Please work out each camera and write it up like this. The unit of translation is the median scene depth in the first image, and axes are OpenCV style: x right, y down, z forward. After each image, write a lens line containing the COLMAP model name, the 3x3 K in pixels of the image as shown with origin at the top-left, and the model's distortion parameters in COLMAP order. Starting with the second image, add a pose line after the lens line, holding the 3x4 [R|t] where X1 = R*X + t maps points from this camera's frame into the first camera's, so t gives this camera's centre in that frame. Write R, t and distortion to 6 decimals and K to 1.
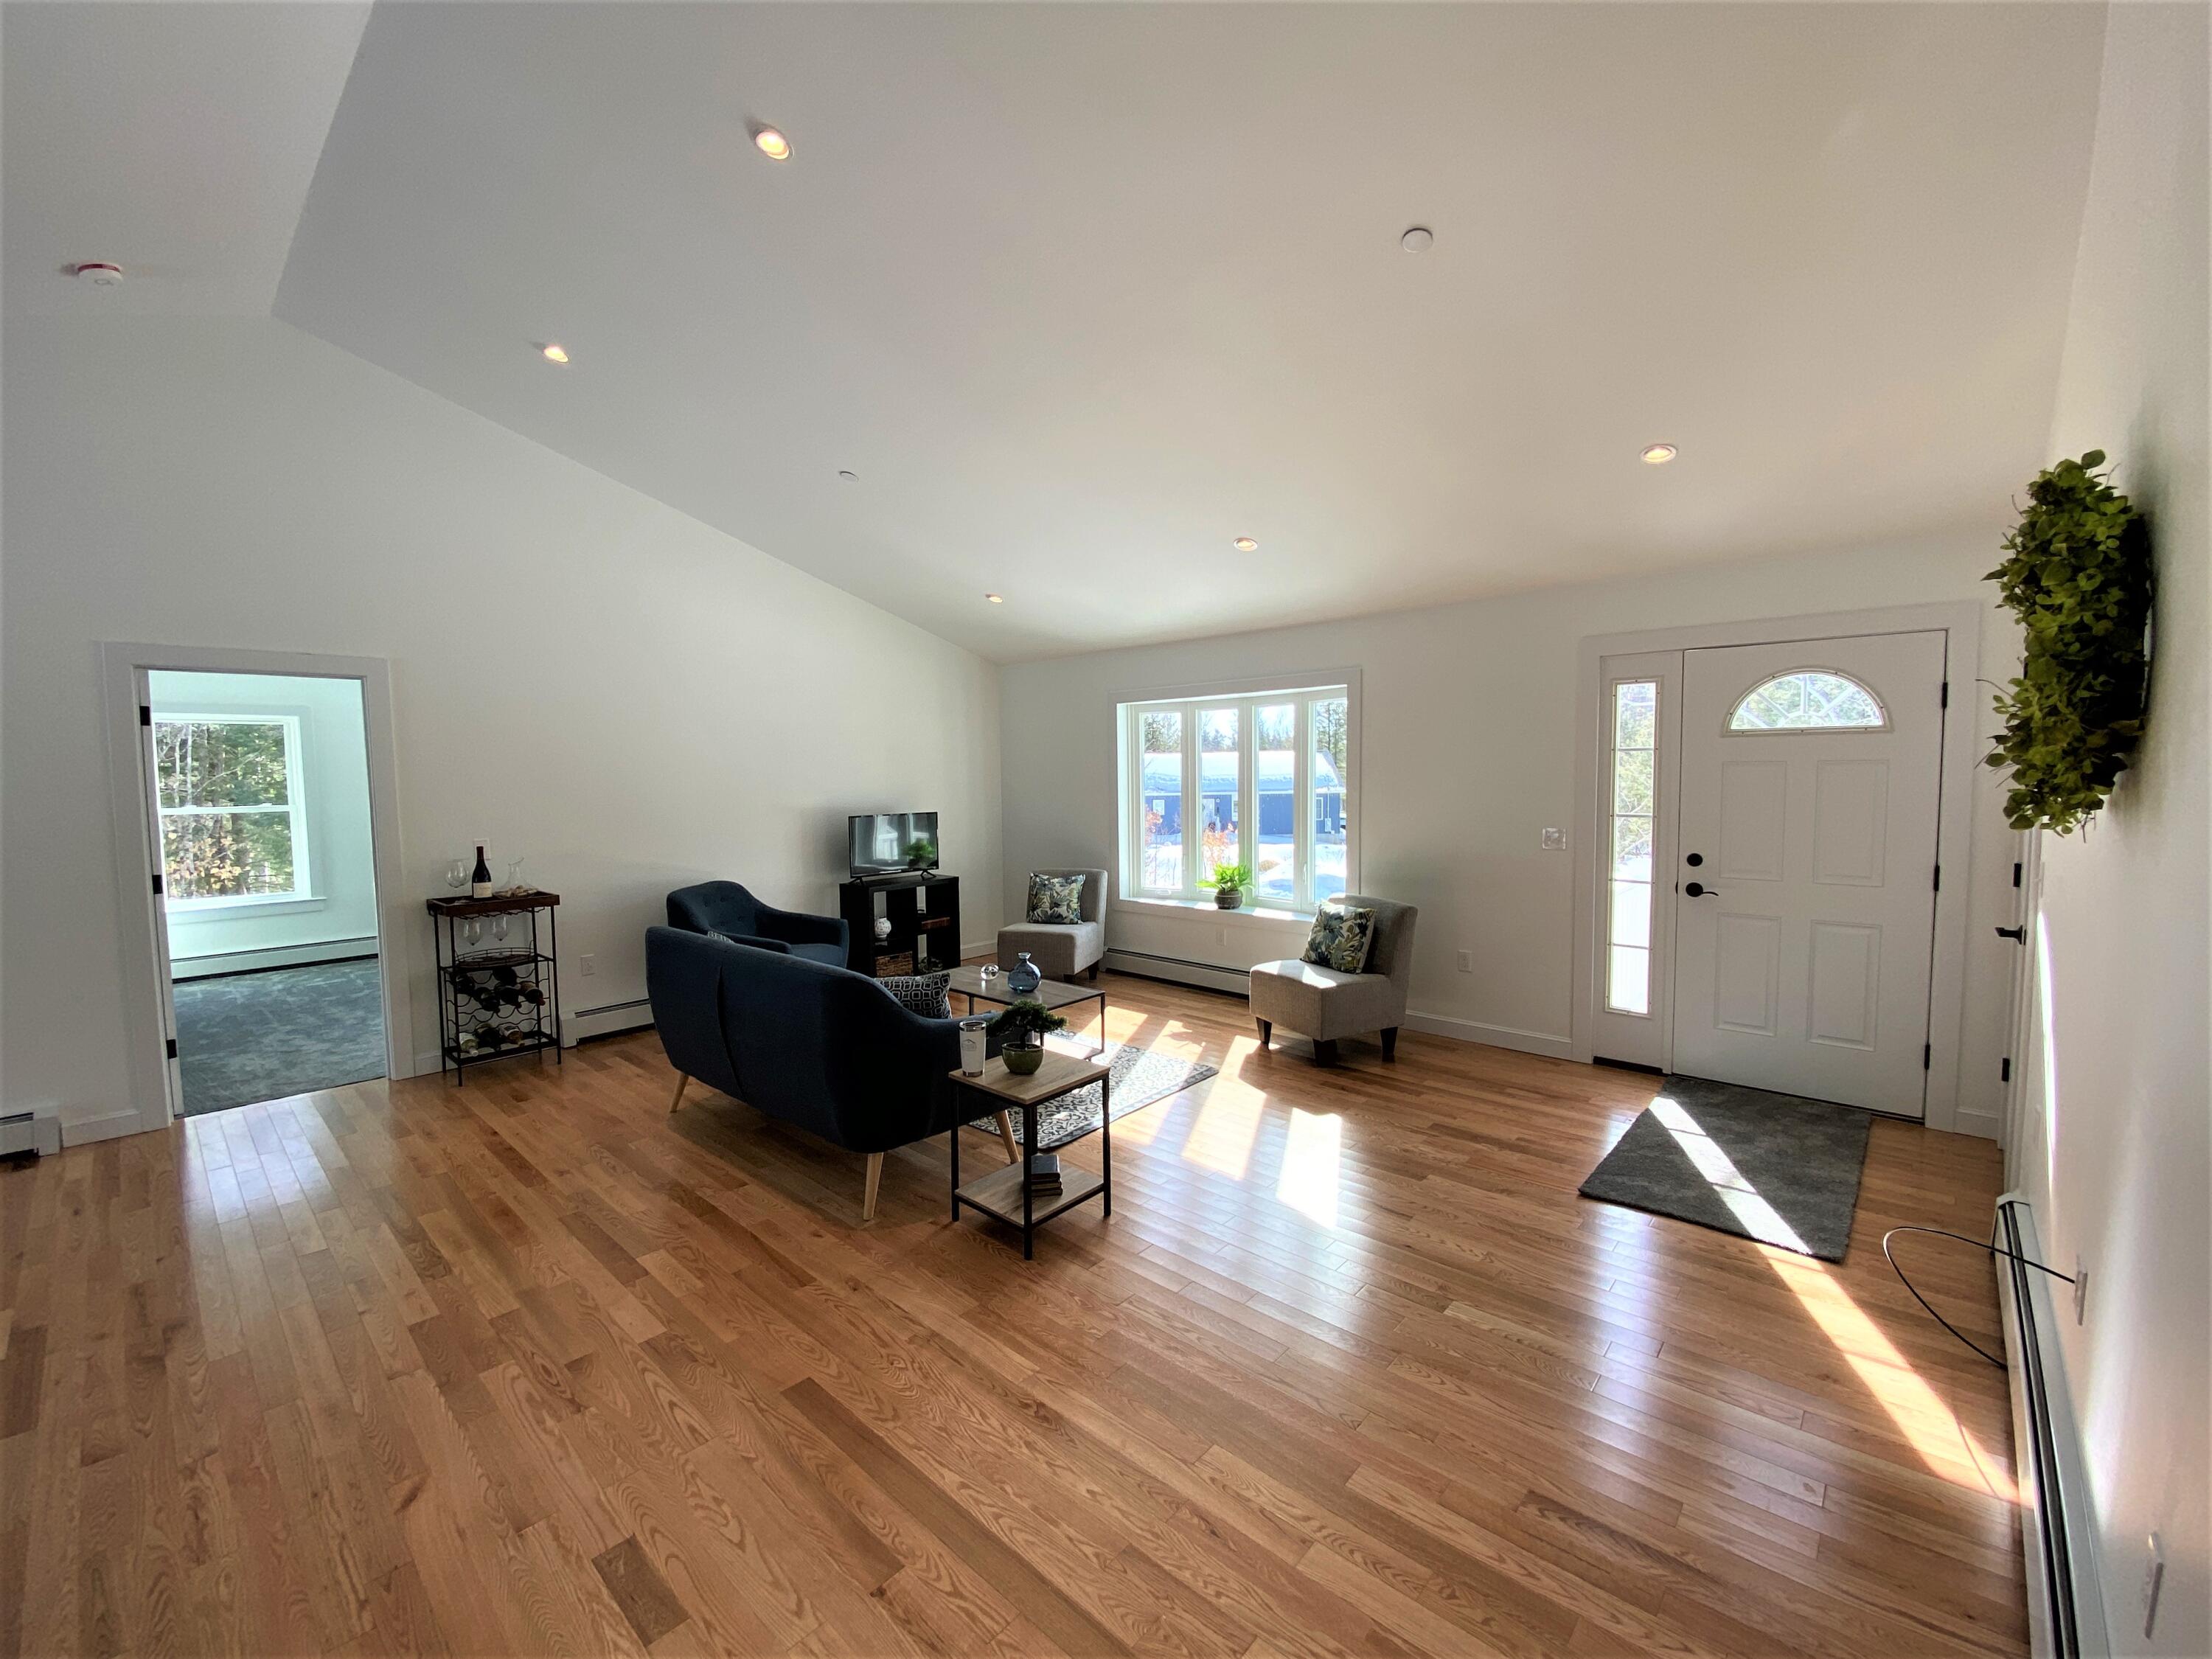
lens RADIAL K [[900.1, 0, 1100.3], [0, 900.1, 825.0], [0, 0, 1]] dist [0.018369, -0.019347]
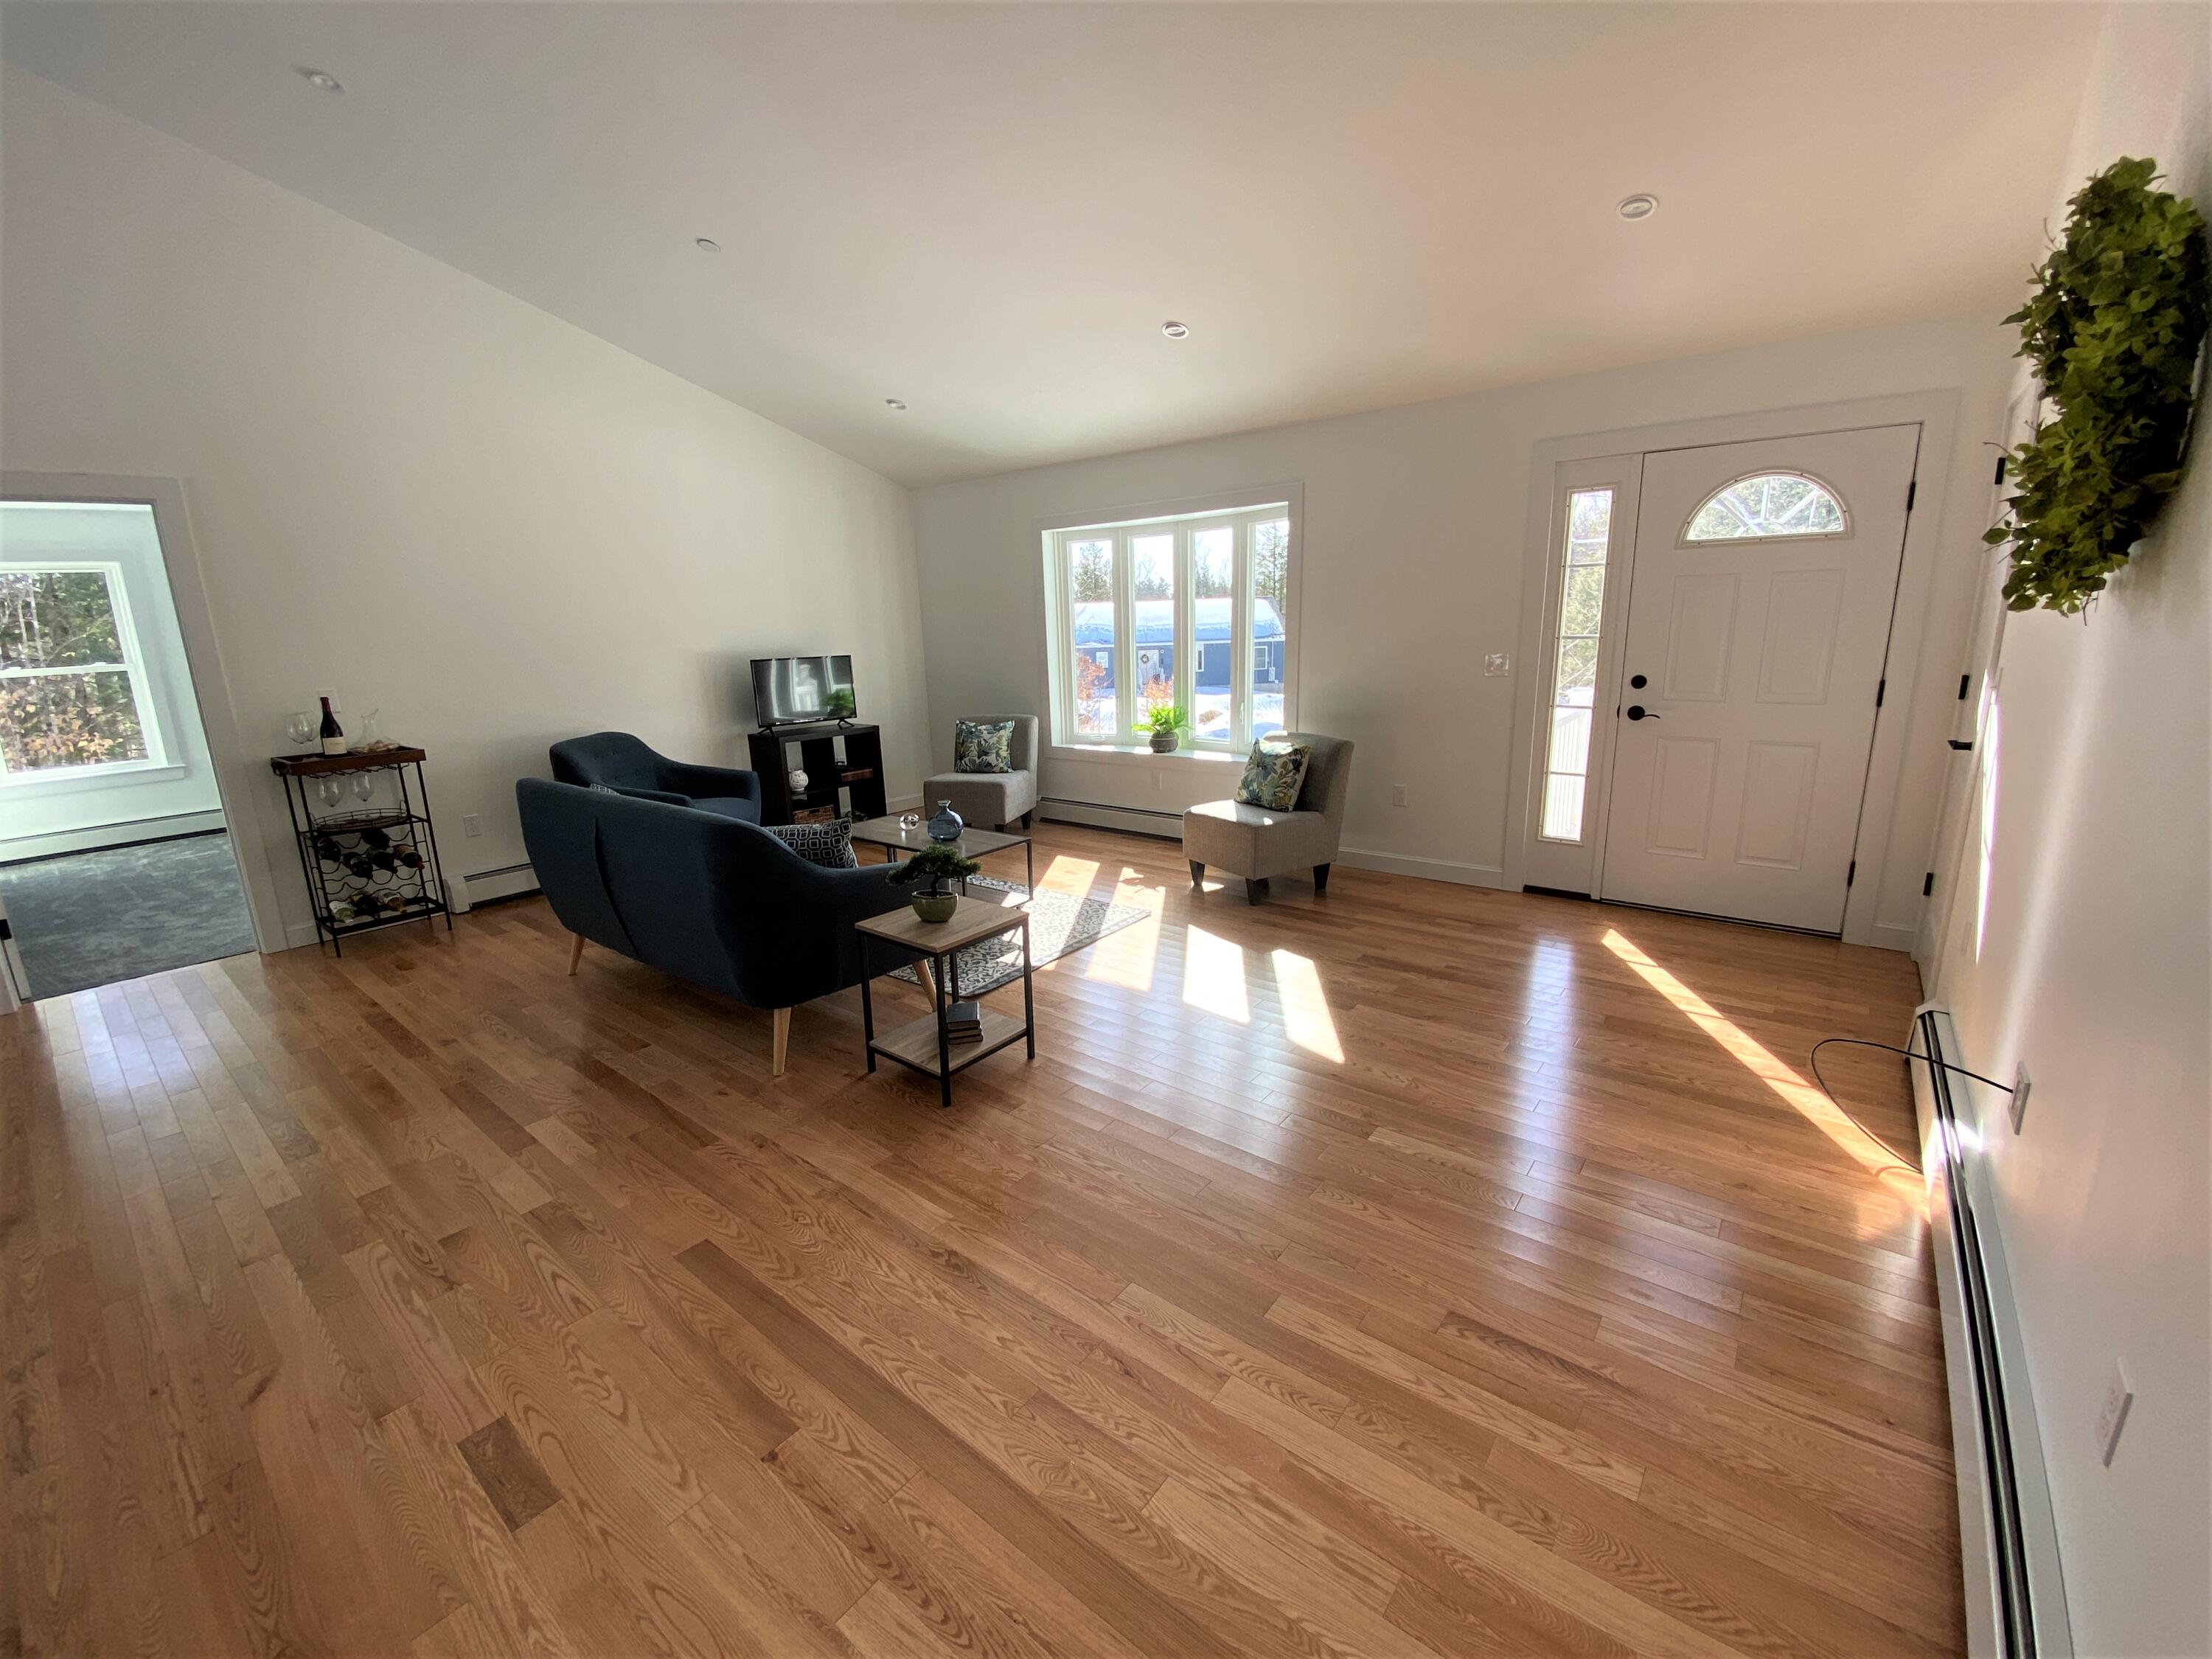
lens RADIAL K [[900.1, 0, 1100.3], [0, 900.1, 825.0], [0, 0, 1]] dist [0.018369, -0.019347]
pose [[0.997892, -0.029612, 0.057749, 0.028293], [0.019970, 0.986767, 0.160913, 0.025329], [-0.061750, -0.159421, 0.985278, 0.070656]]
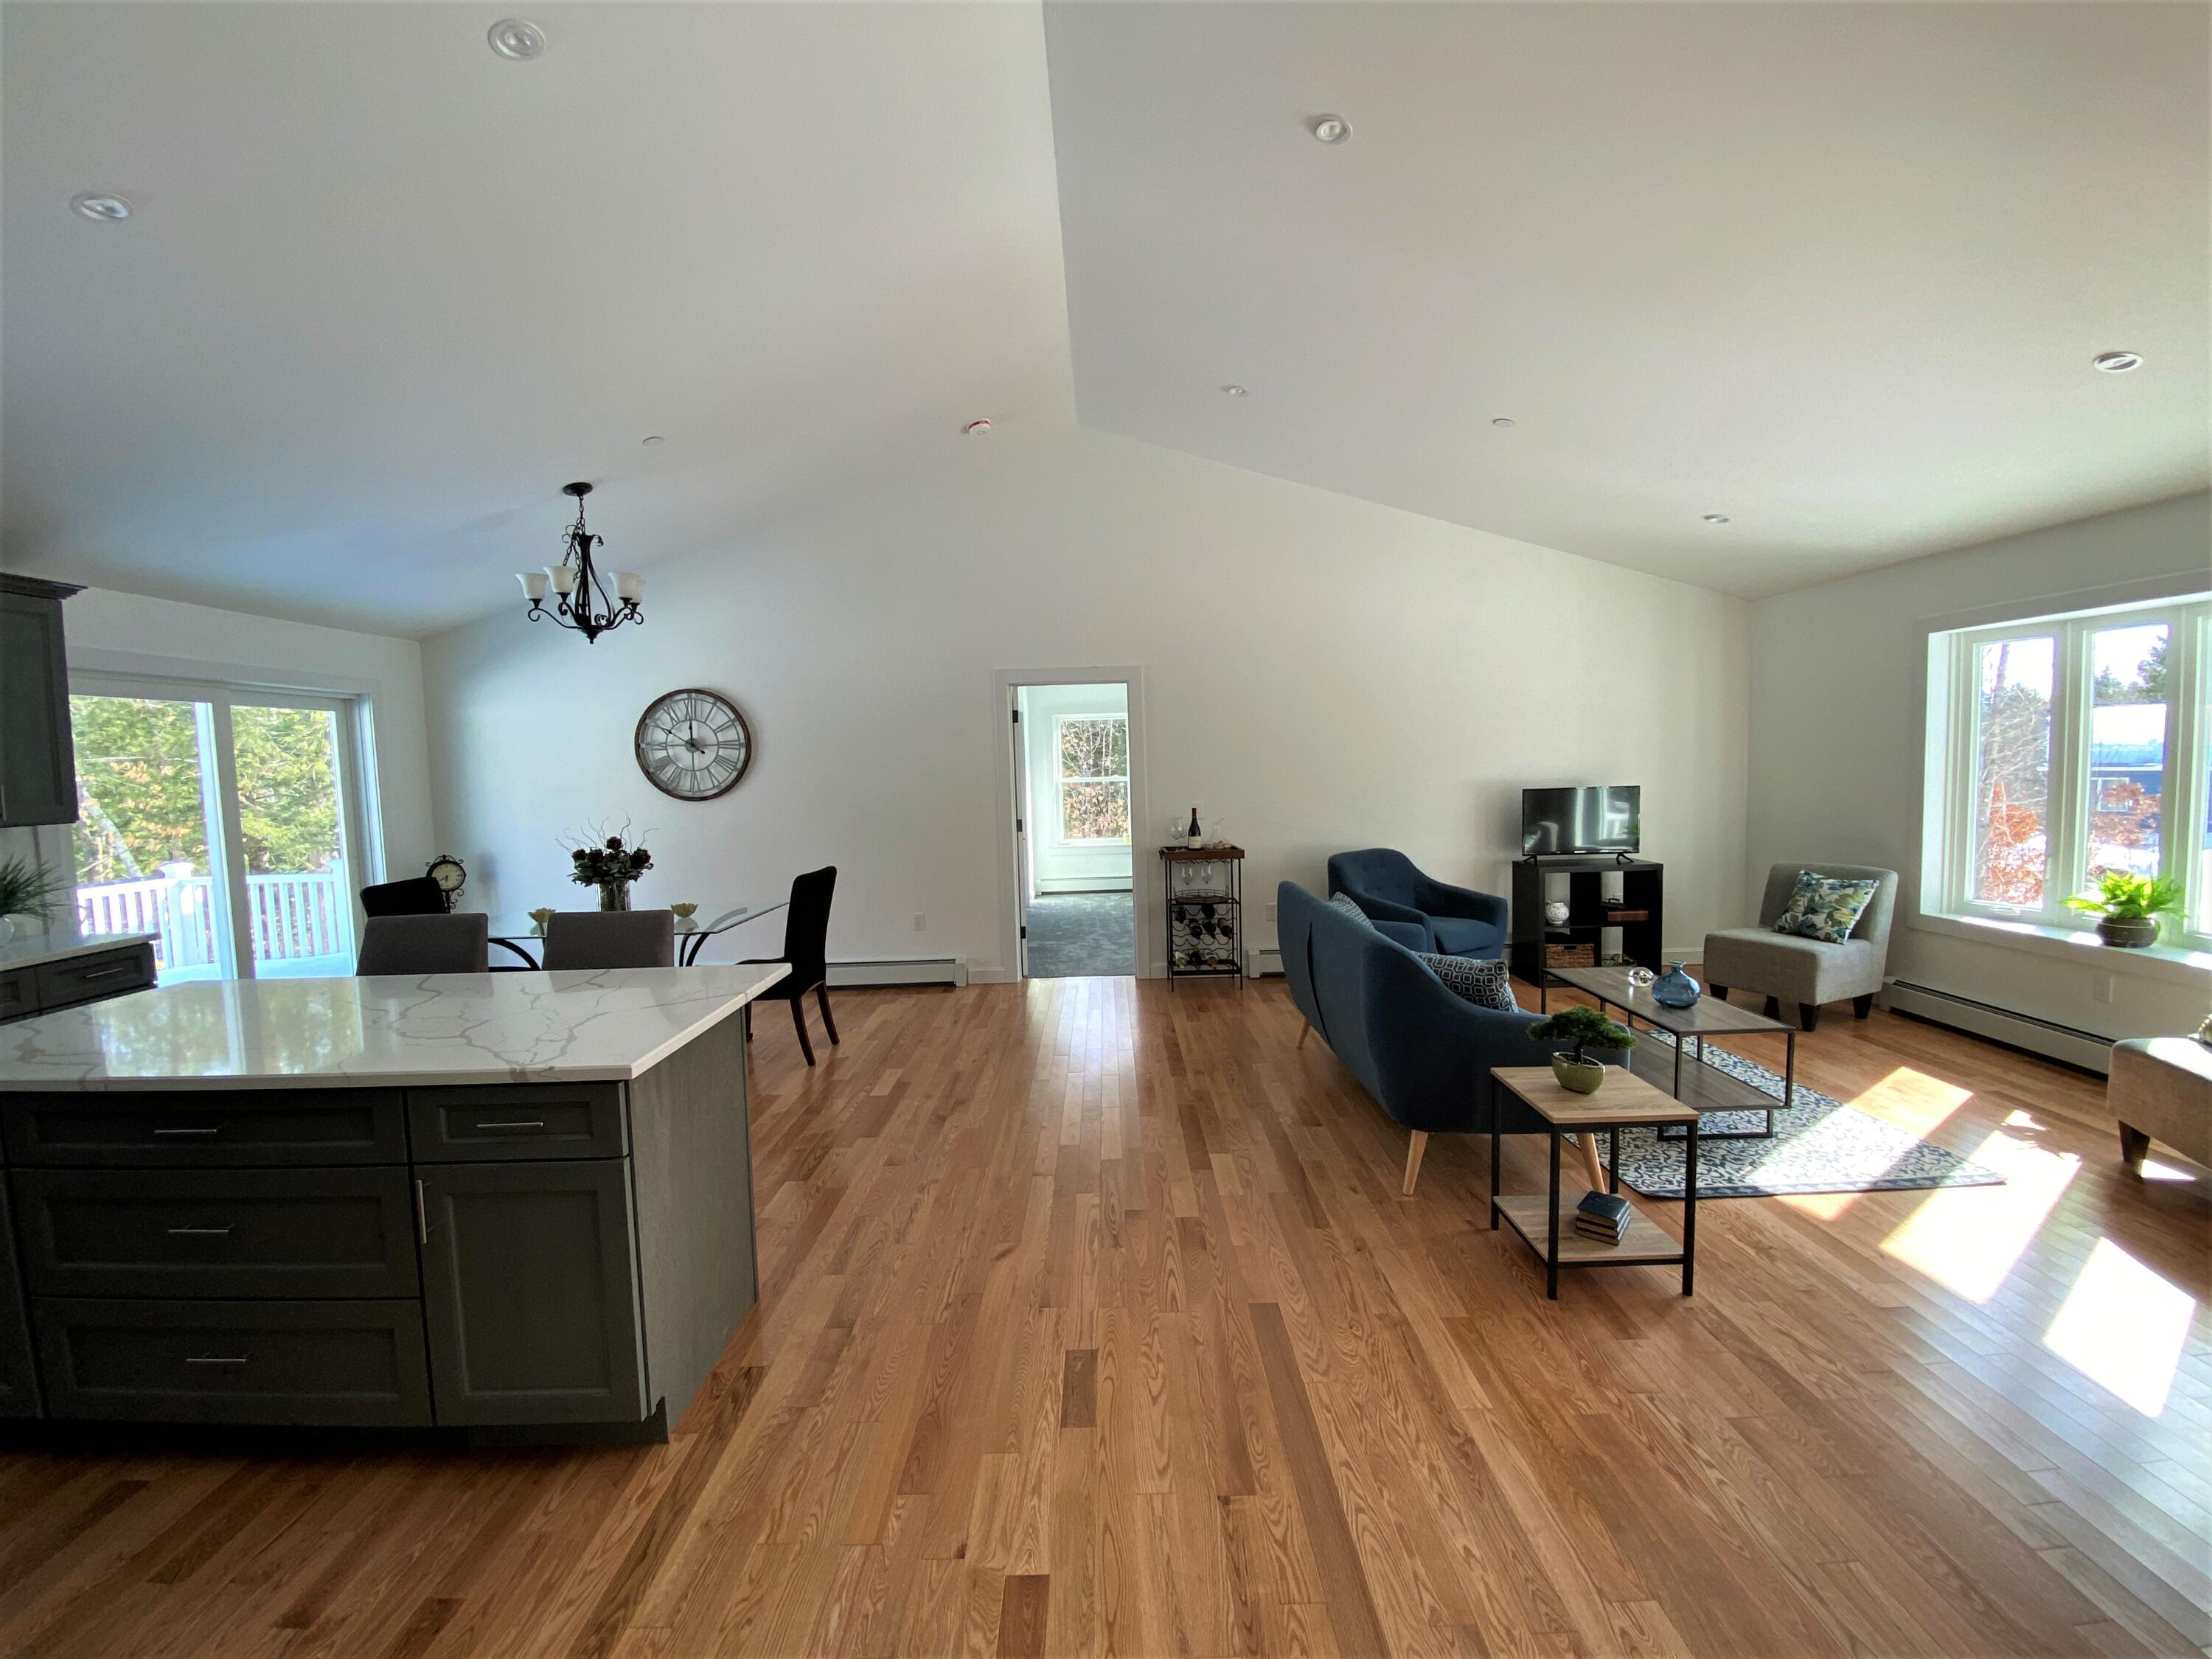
lens RADIAL K [[896.3, 0, 1104.6], [0, 896.3, 827.6], [0, 0, 1]] dist [0.021606, -0.021392]
pose [[0.677395, 0.048558, -0.734015, 0.184463], [-0.026114, 0.998777, 0.041974, 0.003180], [0.735155, -0.009264, 0.677835, 0.078028]]
